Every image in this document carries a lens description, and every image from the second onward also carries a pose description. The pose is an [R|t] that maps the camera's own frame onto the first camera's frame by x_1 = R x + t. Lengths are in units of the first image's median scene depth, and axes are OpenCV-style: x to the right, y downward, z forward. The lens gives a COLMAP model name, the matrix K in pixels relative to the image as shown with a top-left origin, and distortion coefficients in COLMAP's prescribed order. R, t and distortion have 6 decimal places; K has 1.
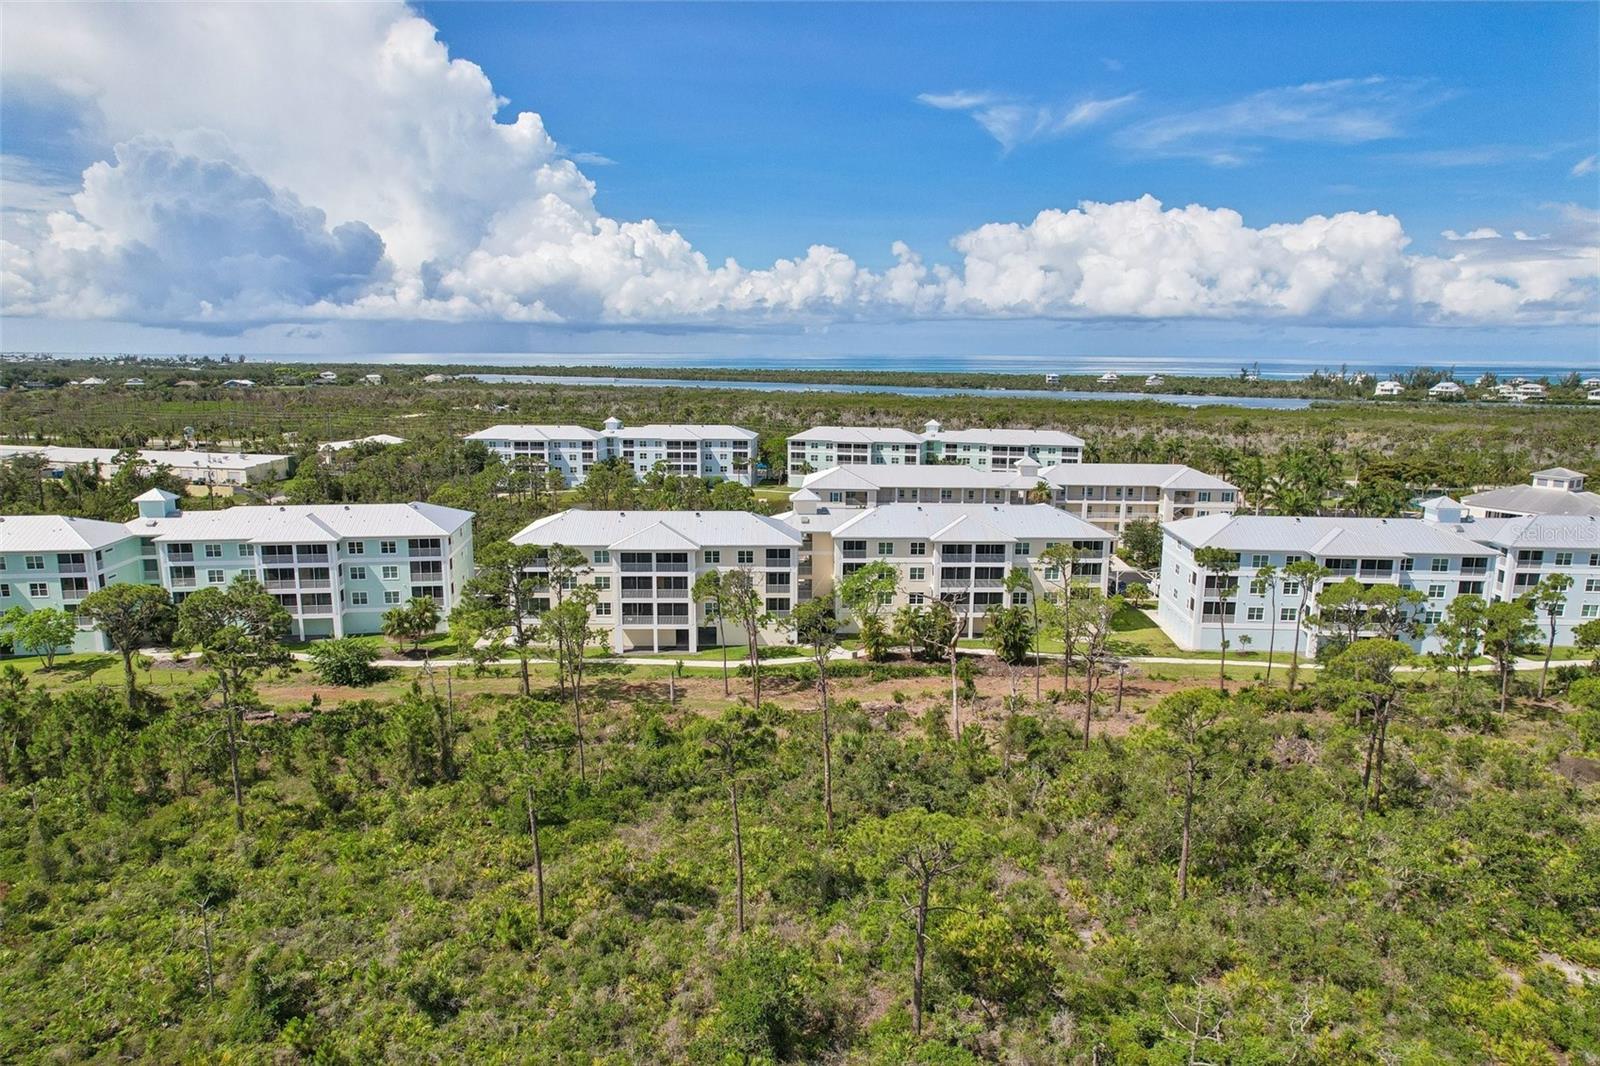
lens RADIAL K [[1016.0, 0, 800.0], [0, 1016.0, 533.0], [0, 0, 1]] dist [-0.053319, 0.012590]
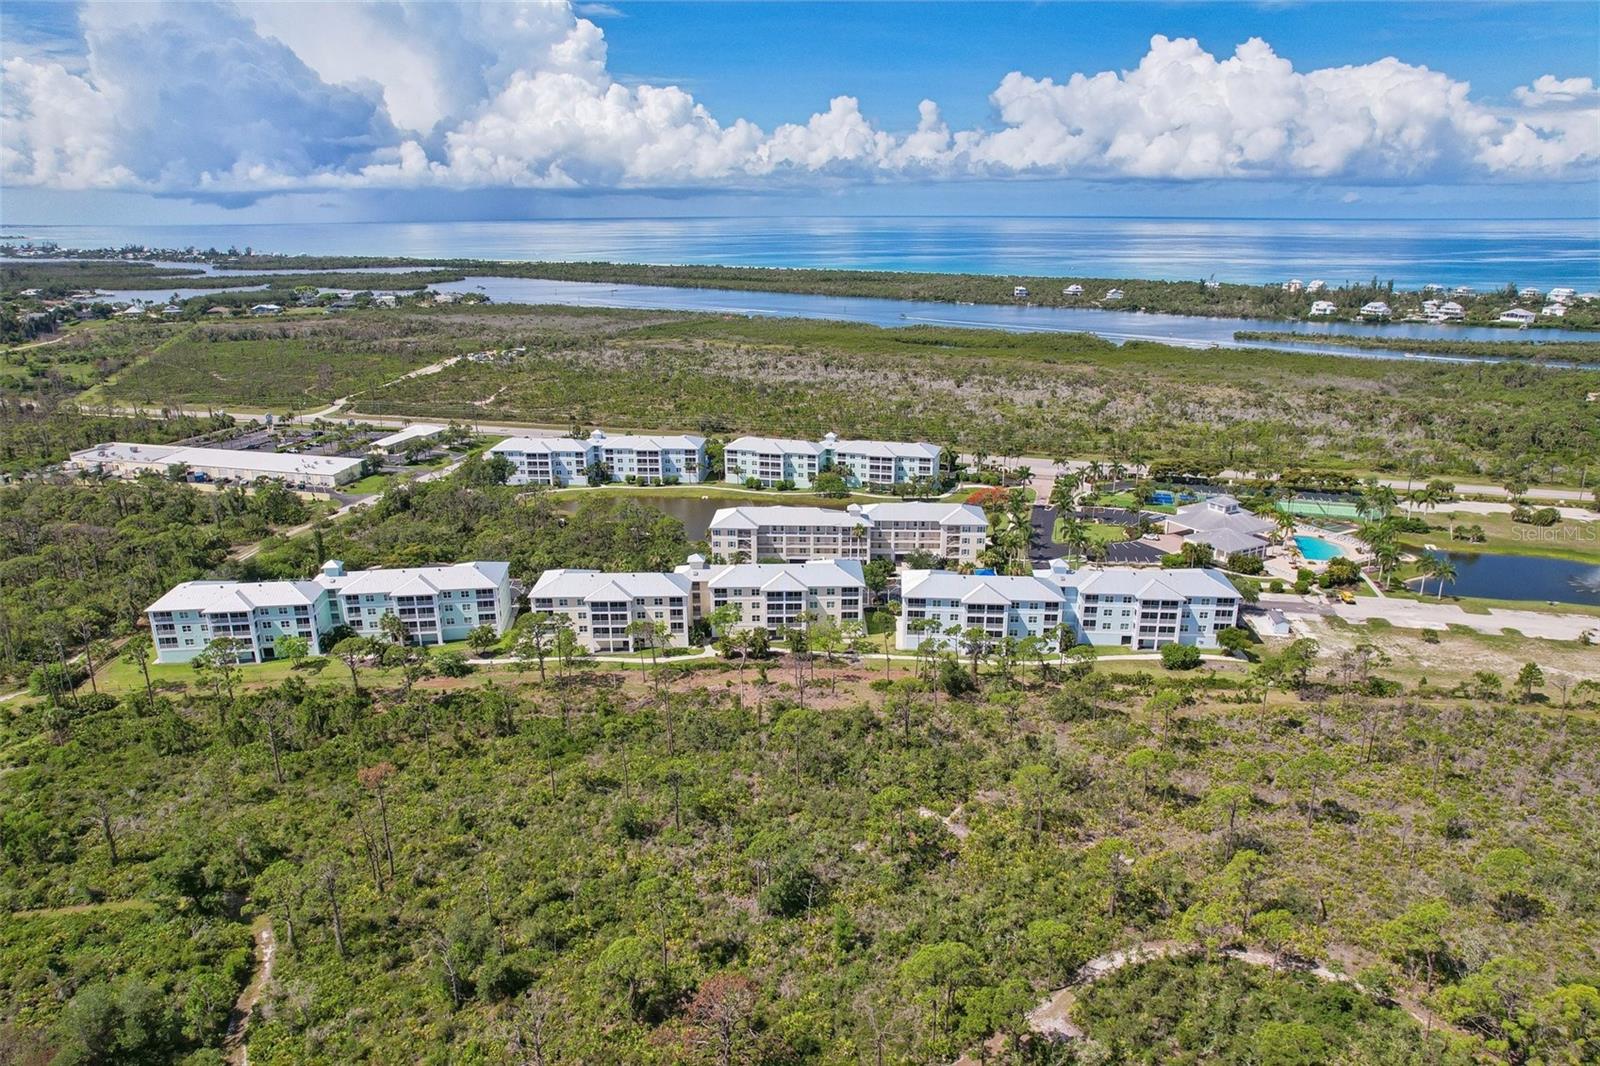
lens RADIAL K [[1016.0, 0, 800.0], [0, 1016.0, 533.0], [0, 0, 1]] dist [-0.053319, 0.012590]
pose [[0.999932, -0.006406, -0.009735, 0.223961], [0.007605, 0.991663, 0.128635, -0.337818], [0.008830, -0.128701, 0.991644, -0.821329]]
